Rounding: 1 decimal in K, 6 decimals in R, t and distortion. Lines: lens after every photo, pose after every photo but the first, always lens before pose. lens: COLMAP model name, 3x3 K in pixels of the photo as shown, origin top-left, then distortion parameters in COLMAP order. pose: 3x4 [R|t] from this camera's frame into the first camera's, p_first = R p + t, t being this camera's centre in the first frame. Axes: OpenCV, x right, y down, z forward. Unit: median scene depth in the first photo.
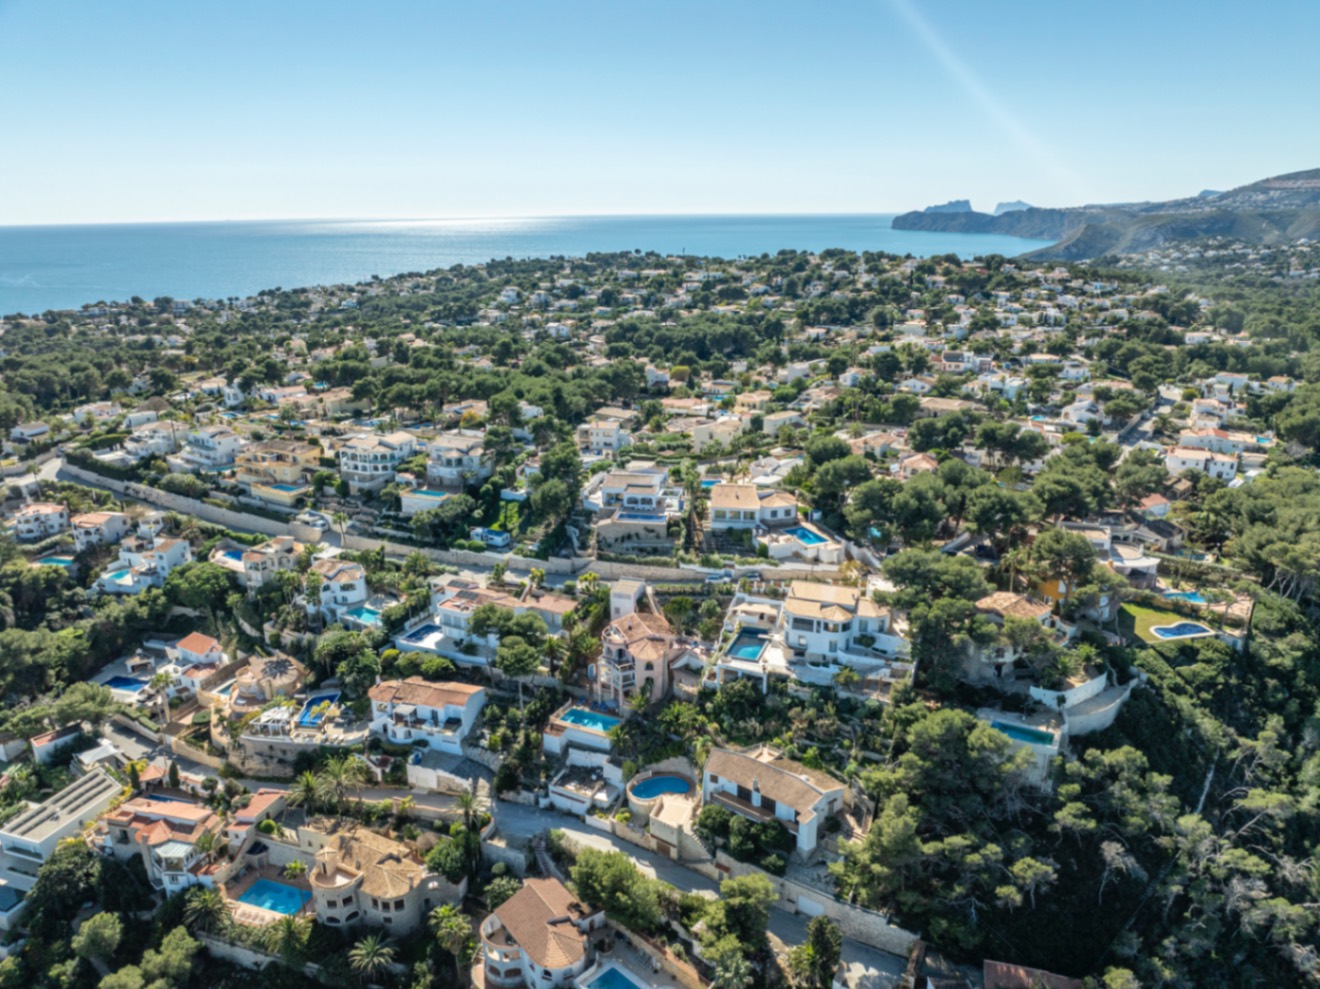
lens RADIAL K [[958.9, 0, 660.0], [0, 958.9, 494.5], [0, 0, 1]] dist [-0.003903, -0.045780]
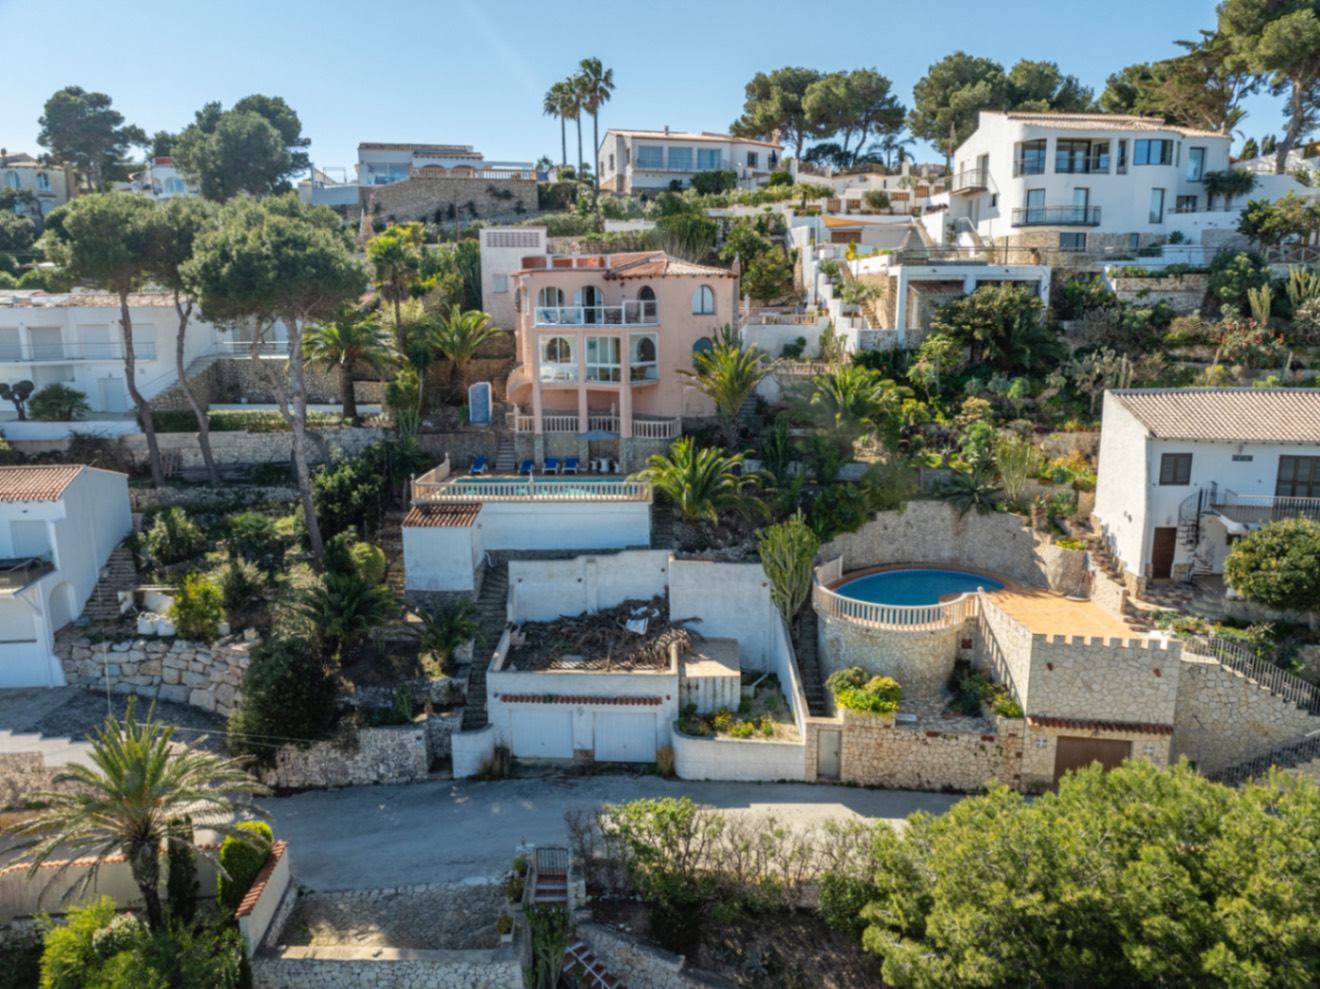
lens RADIAL K [[958.9, 0, 660.0], [0, 958.9, 494.5], [0, 0, 1]] dist [-0.003903, -0.045780]
pose [[0.911218, -0.089287, 0.402131, -0.164226], [0.134105, 0.987345, -0.084653, 0.273580], [-0.389484, 0.131065, 0.911660, 0.722691]]
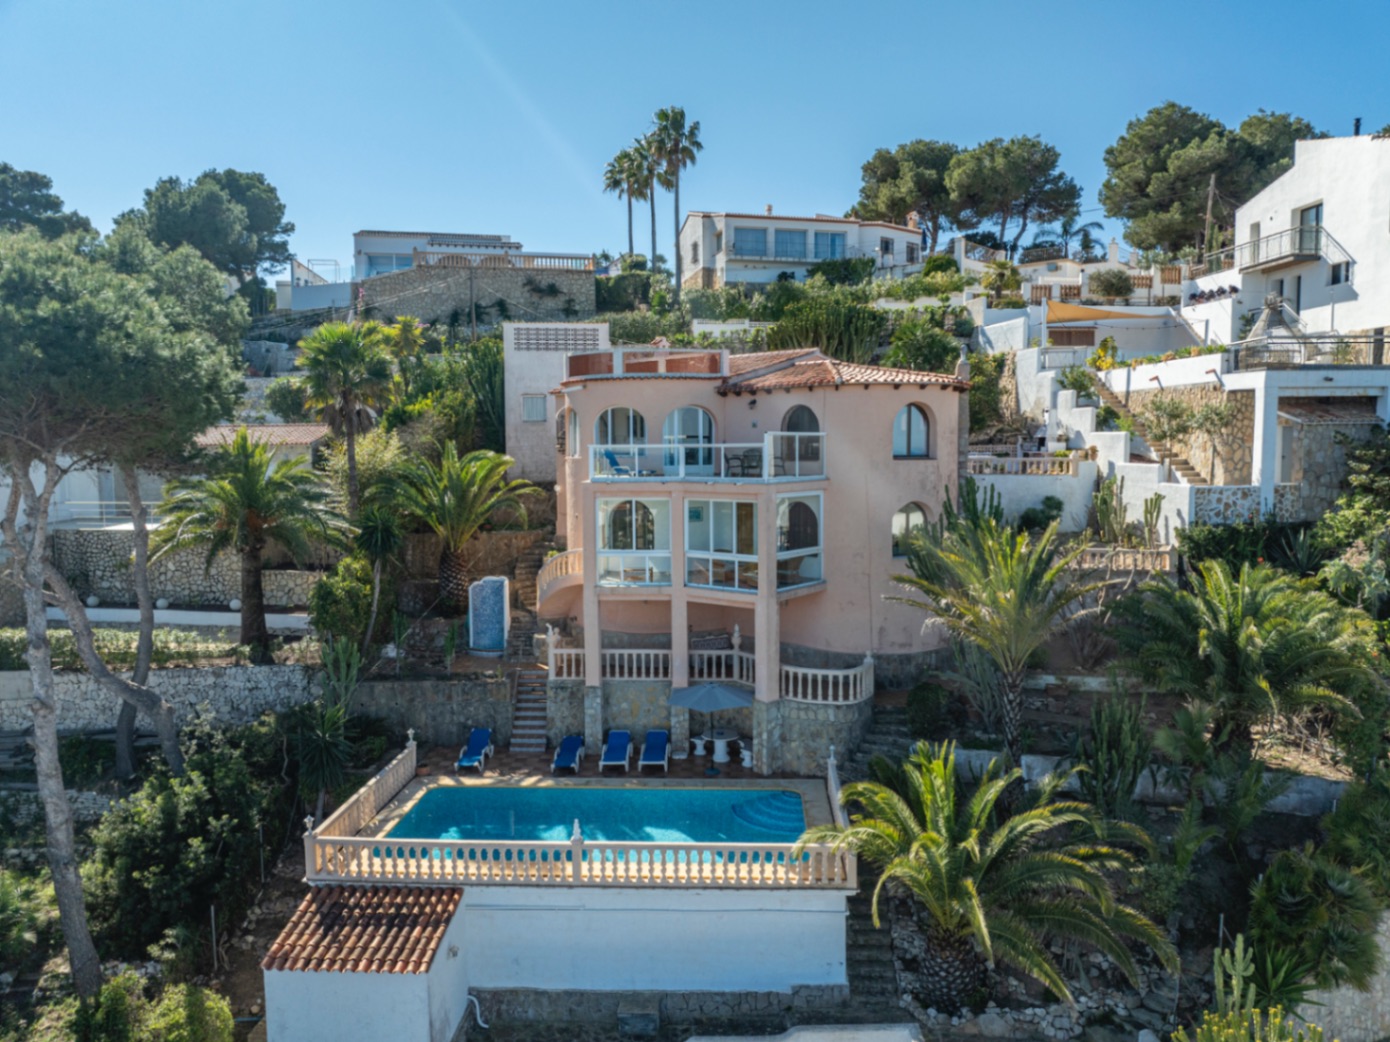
lens RADIAL K [[1009.8, 0, 695.0], [0, 1009.8, 521.0], [0, 0, 1]] dist [-0.003903, -0.045780]
pose [[0.919882, -0.039276, 0.390224, -0.118900], [0.127771, 0.970703, -0.203496, 0.228709], [-0.370799, 0.237052, 0.897950, 0.865534]]
